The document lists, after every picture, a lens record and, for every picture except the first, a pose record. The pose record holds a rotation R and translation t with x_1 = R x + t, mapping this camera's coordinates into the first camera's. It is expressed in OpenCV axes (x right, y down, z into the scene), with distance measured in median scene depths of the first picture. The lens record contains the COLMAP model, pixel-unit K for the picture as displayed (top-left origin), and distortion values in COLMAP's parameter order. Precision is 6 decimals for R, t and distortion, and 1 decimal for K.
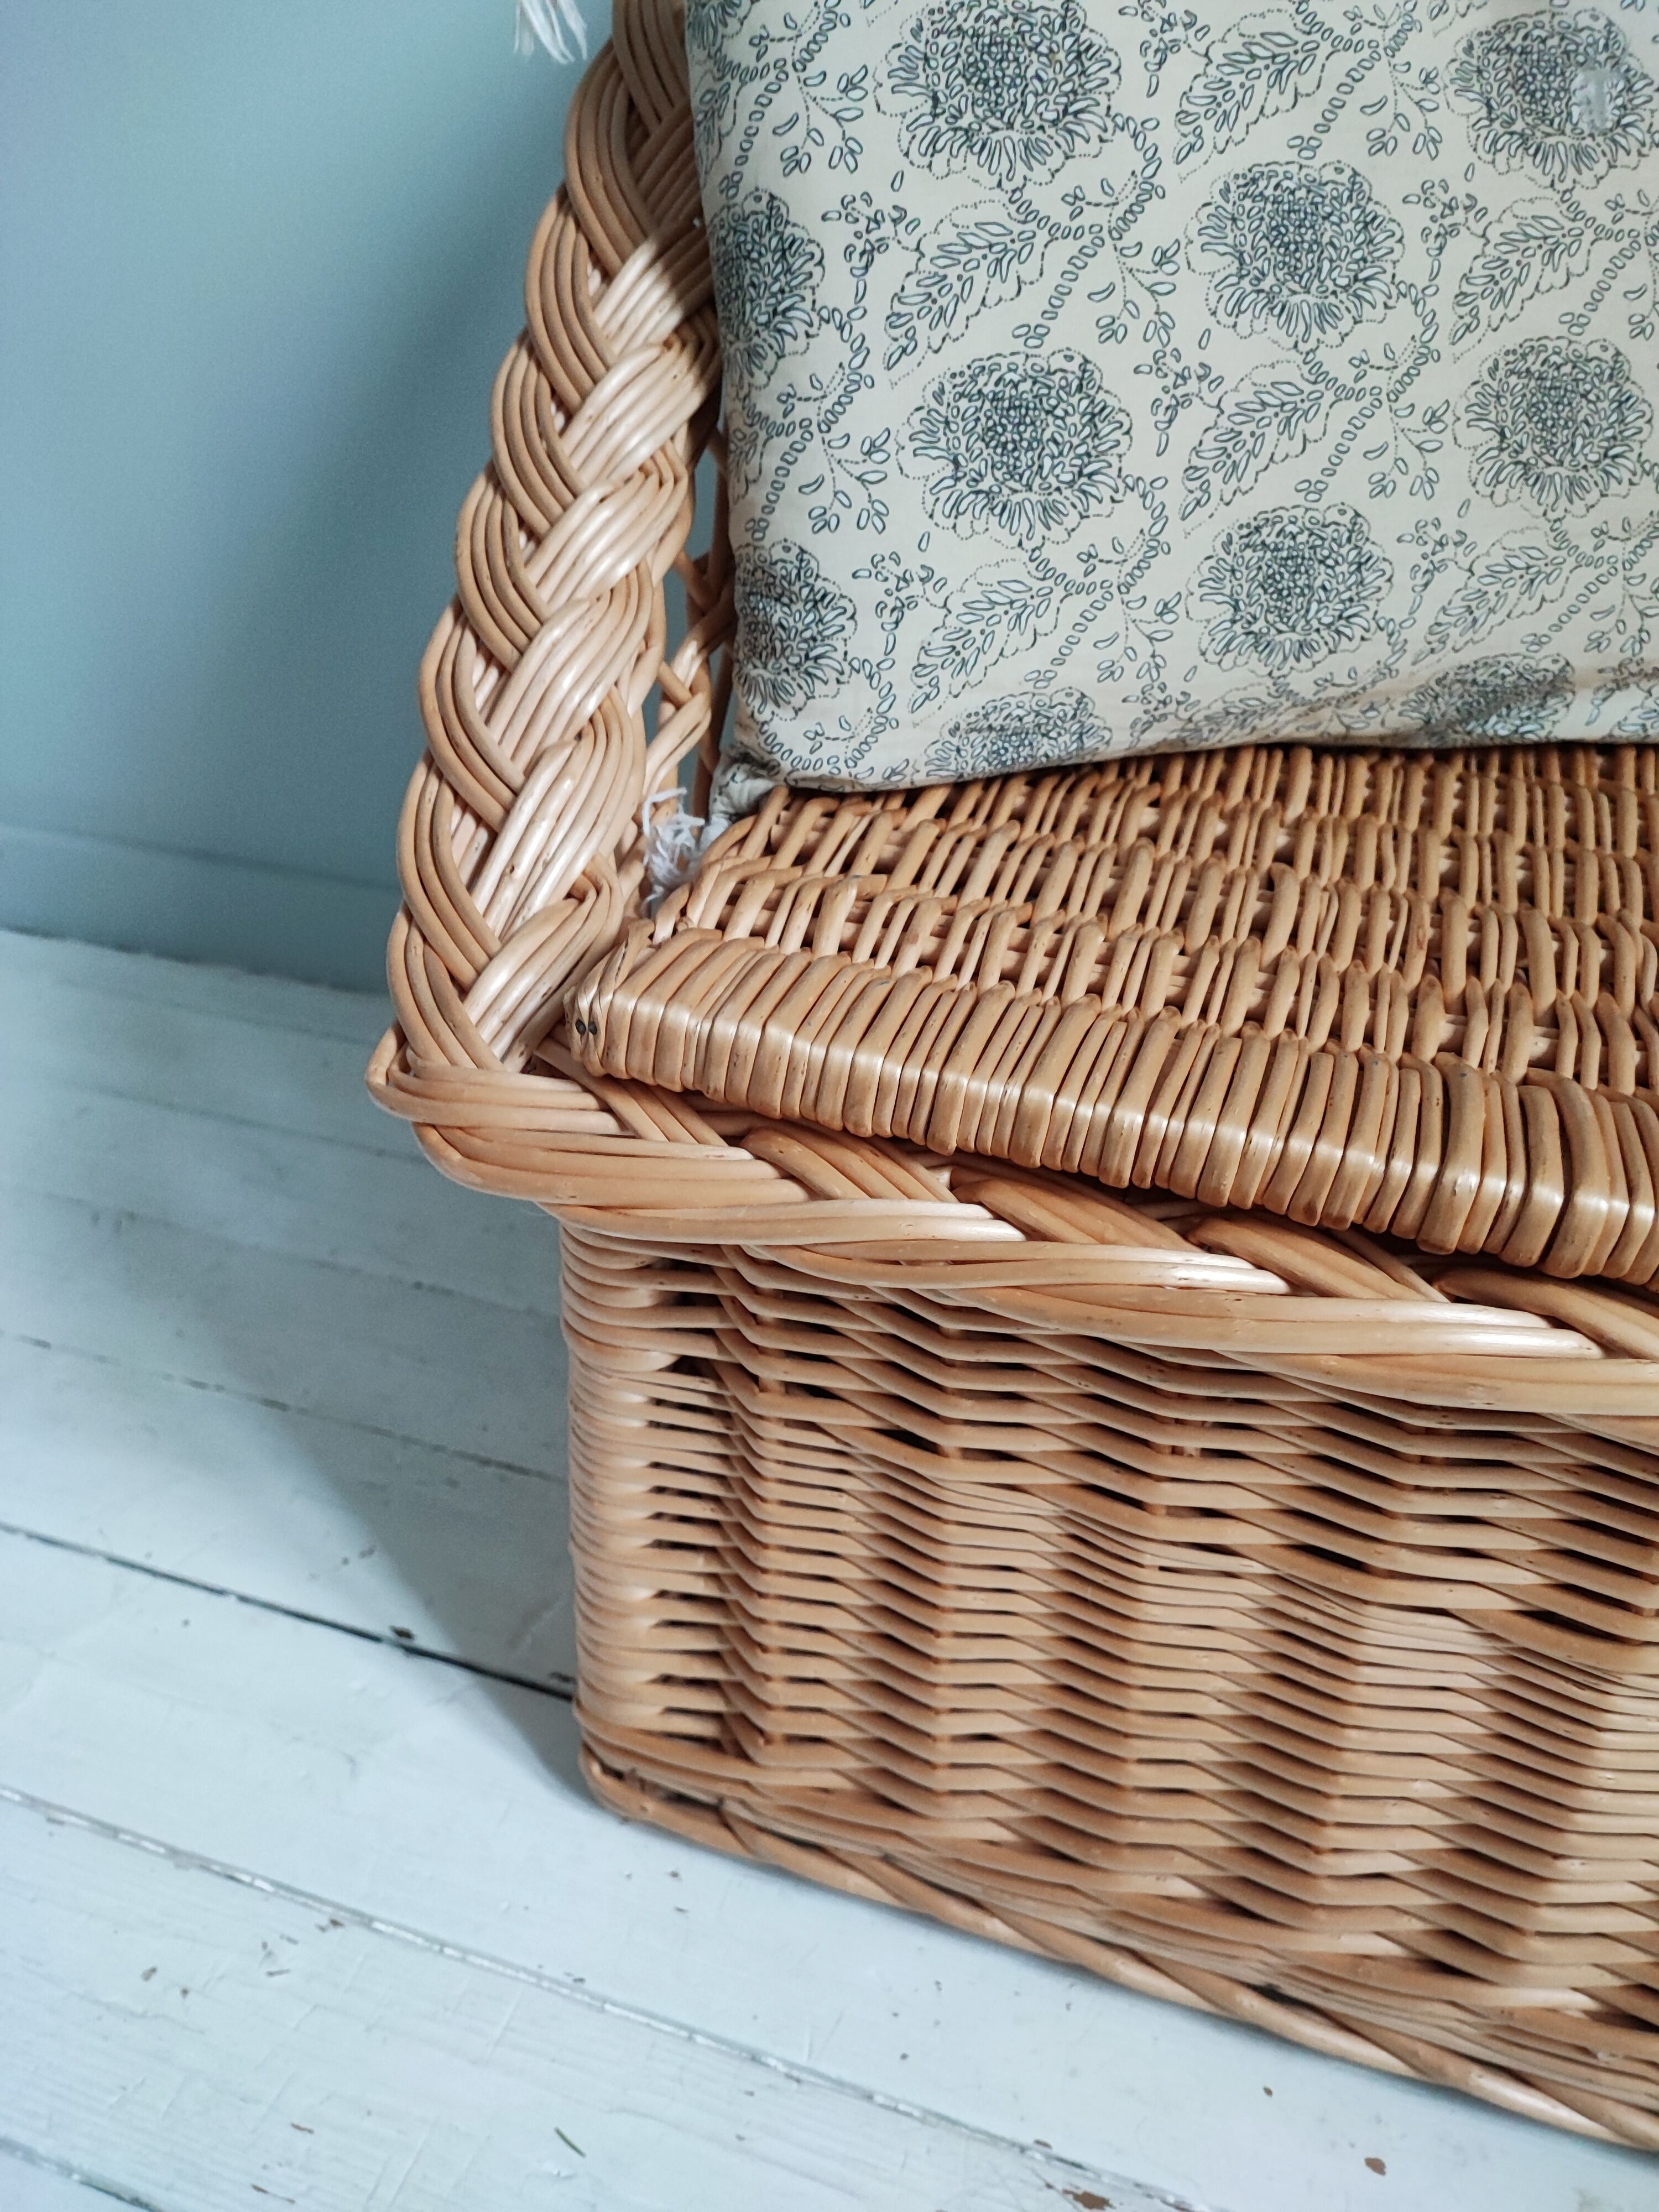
lens RADIAL K [[1583.3, 0, 832.9], [0, 1583.3, 1109.7], [0, 0, 1]] dist [0.041222, -0.052425]
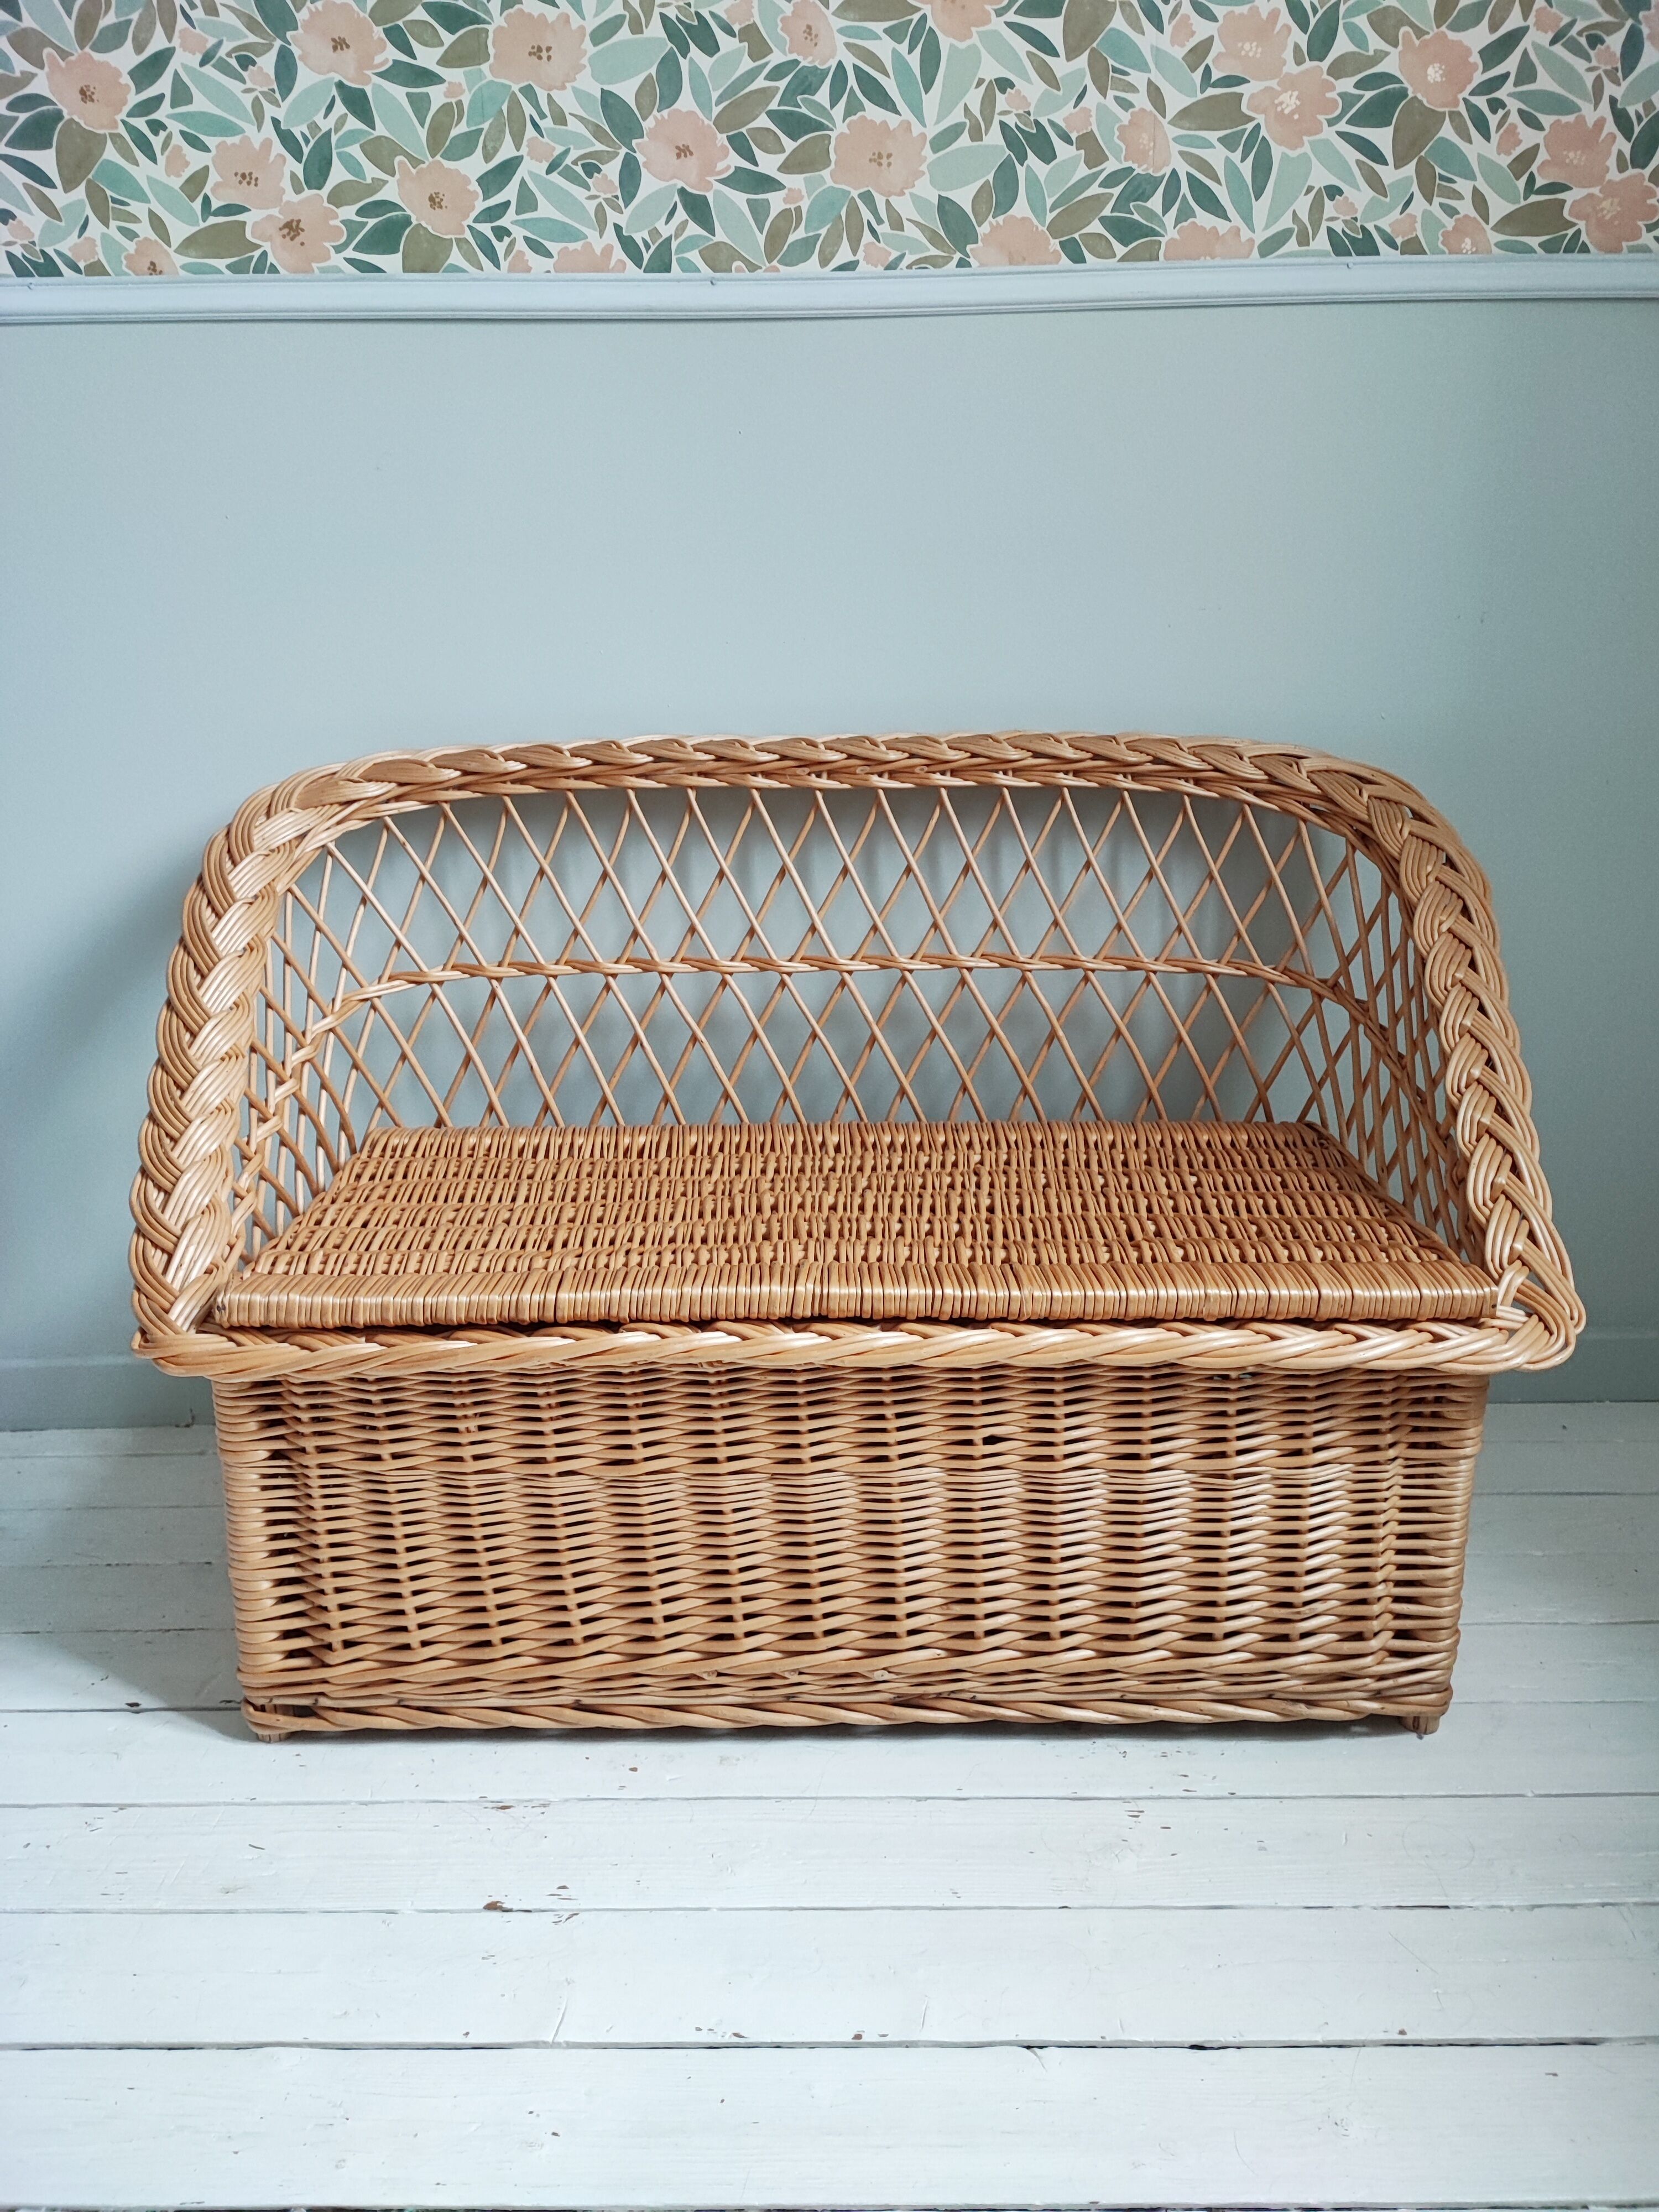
lens RADIAL K [[1583.3, 0, 831.5], [0, 1583.3, 1106.5], [0, 0, 1]] dist [0.041222, -0.052425]
pose [[0.952170, -0.127008, 0.277923, 0.104293], [0.204940, 0.940068, -0.272528, 0.472593], [-0.226653, 0.316450, 0.921134, -1.521195]]
